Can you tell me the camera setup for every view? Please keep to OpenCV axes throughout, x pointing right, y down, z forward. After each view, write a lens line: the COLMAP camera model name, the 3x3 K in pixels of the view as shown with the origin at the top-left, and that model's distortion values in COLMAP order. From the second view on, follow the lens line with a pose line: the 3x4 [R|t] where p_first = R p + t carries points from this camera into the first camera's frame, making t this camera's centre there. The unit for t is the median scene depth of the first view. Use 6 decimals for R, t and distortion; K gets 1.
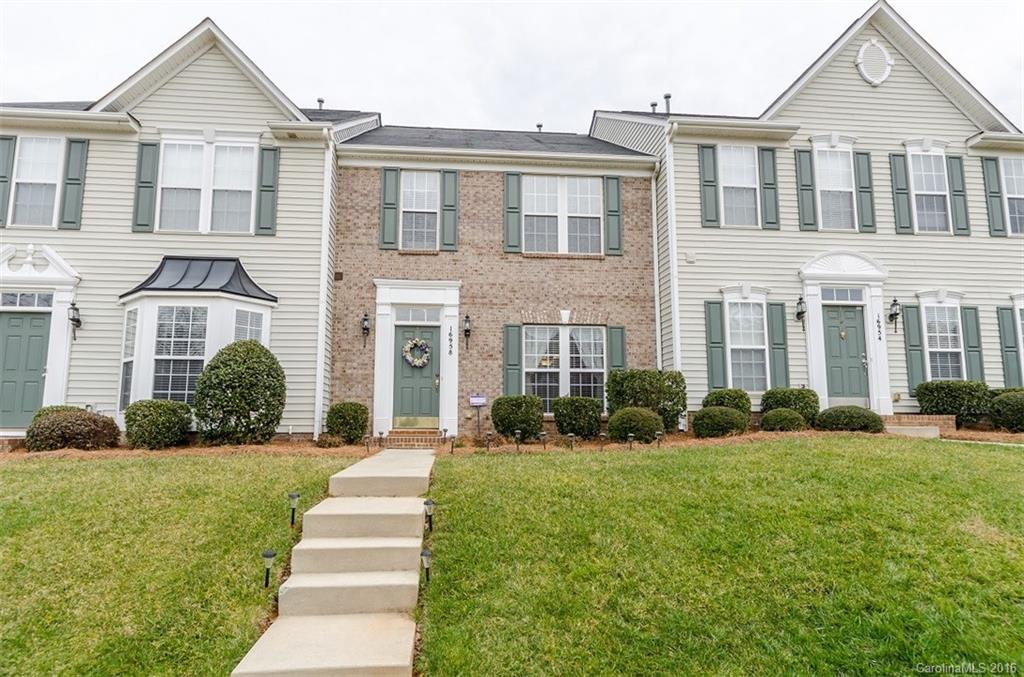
lens RADIAL K [[595.5, 0, 508.5], [0, 595.5, 344.3], [0, 0, 1]] dist [0.006094, 0.002355]
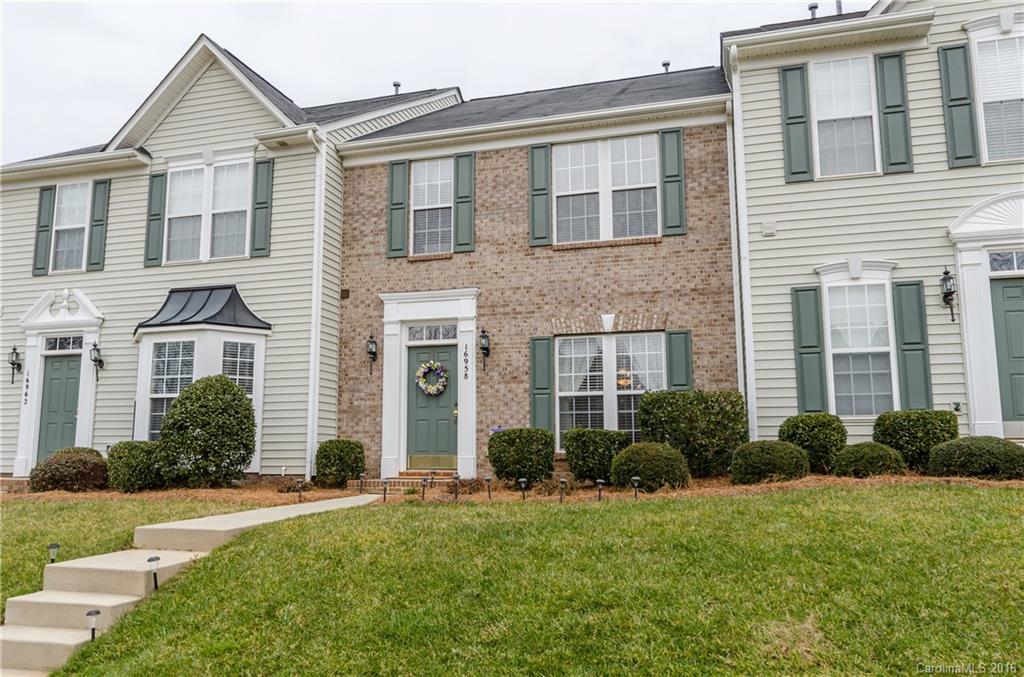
lens RADIAL K [[772.3, 0, 512.0], [0, 772.3, 338.5], [0, 0, 1]] dist [0.003292, -0.001359]
pose [[0.932727, -0.058501, -0.355806, 0.339069], [0.052223, 0.998264, -0.027231, -0.005681], [0.356782, 0.006818, 0.934163, 0.031921]]
